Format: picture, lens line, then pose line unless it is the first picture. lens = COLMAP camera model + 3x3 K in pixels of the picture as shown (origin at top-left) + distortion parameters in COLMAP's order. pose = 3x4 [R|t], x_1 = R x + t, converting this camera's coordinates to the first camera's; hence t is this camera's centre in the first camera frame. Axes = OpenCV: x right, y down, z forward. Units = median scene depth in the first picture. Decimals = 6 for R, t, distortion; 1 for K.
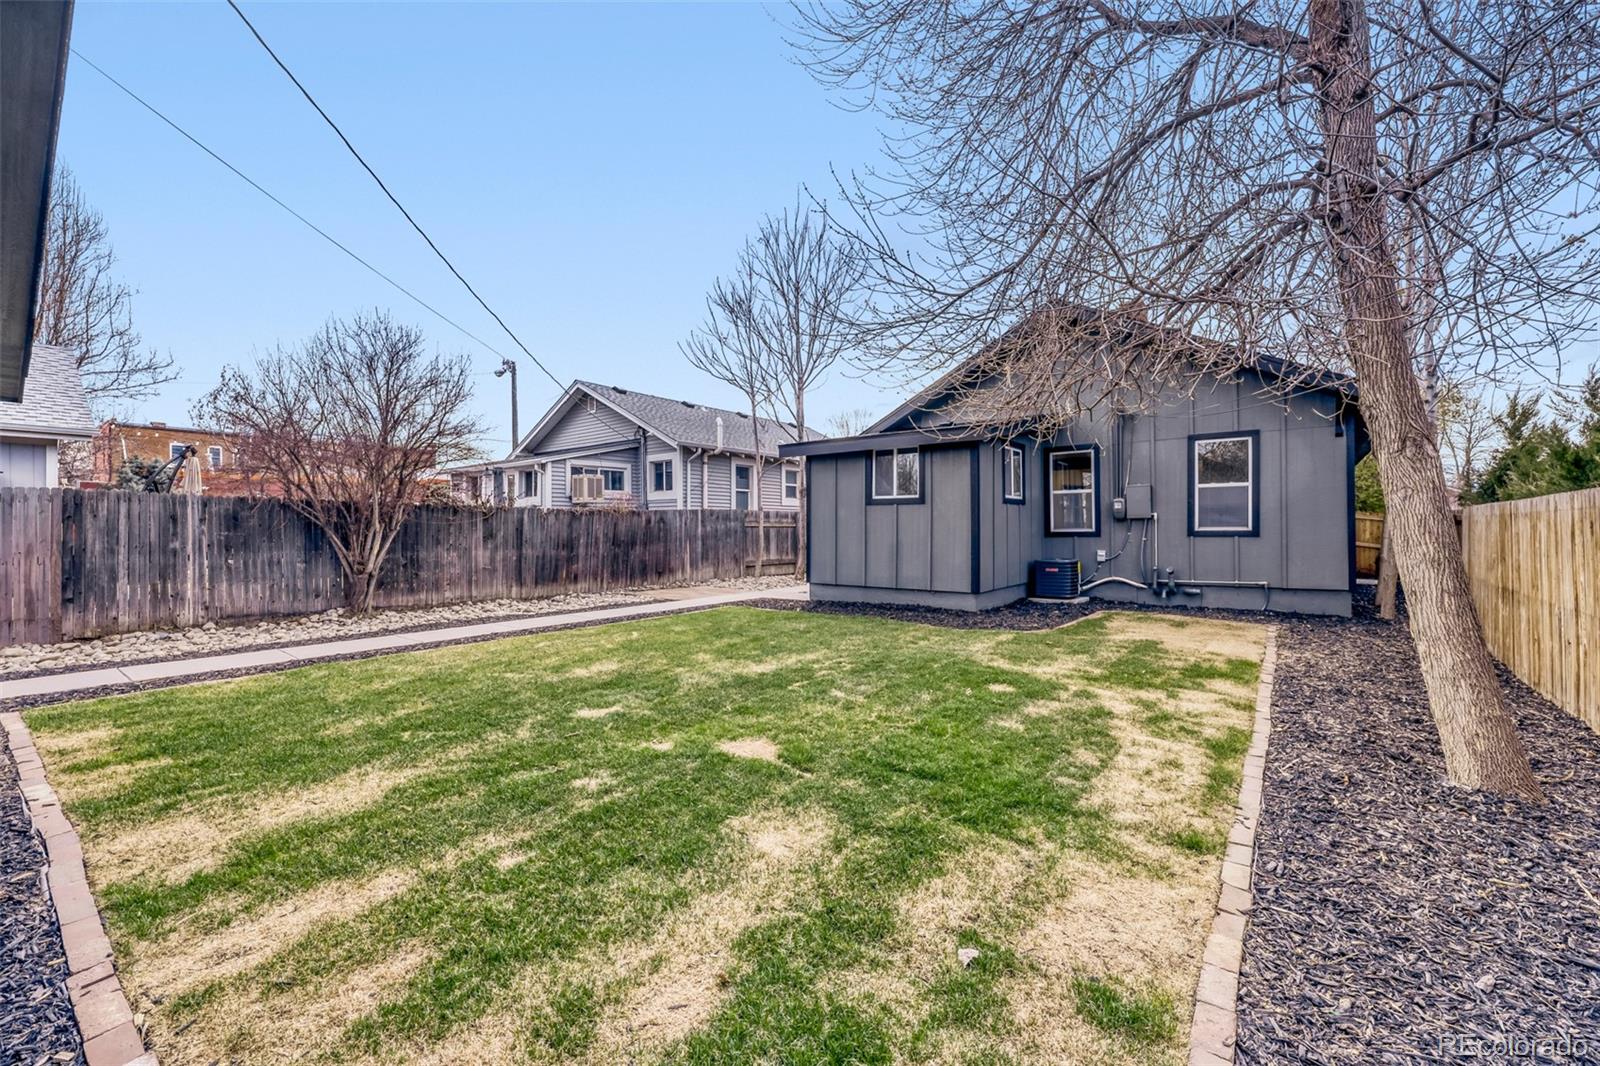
lens RADIAL K [[650.0, 0, 800.0], [0, 650.0, 533.0], [0, 0, 1]] dist [-0.001141, -0.000118]
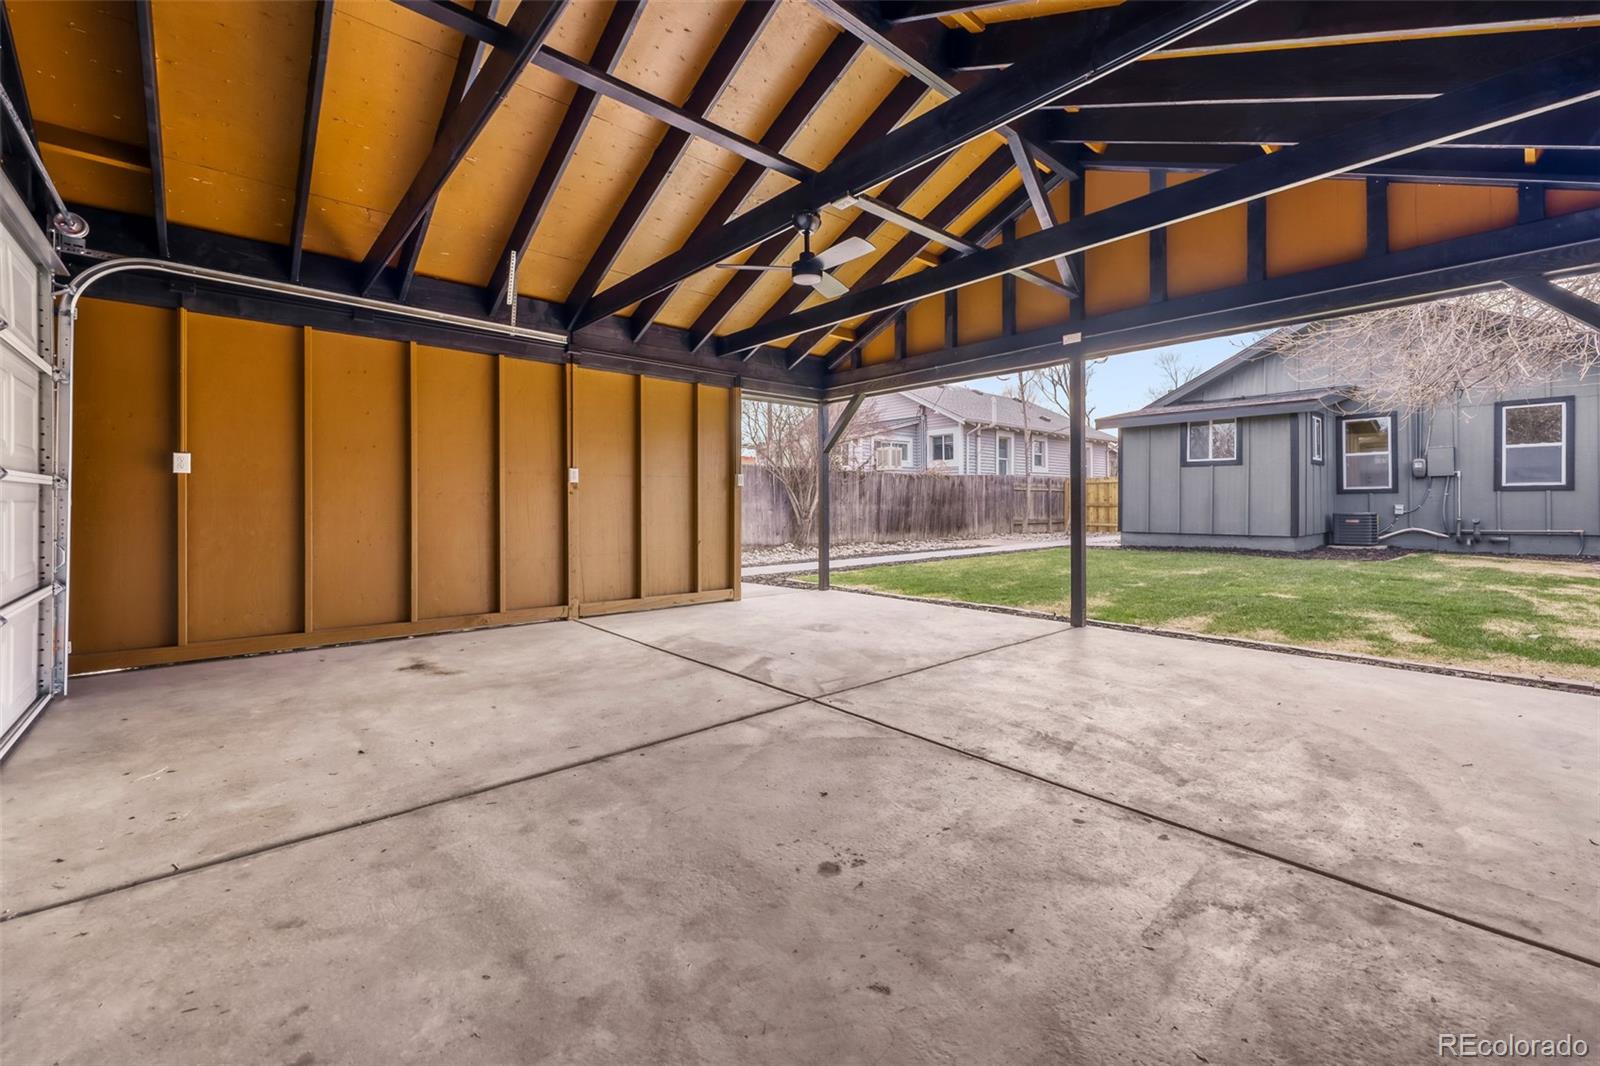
lens RADIAL K [[661.1, 0, 797.7], [0, 661.1, 508.5], [0, 0, 1]] dist [0.001826, 0.000447]
pose [[0.983277, 0.001323, -0.182112, -0.362302], [-0.001472, 0.999999, -0.000684, 0.035470], [0.182111, 0.000940, 0.983278, -0.335863]]
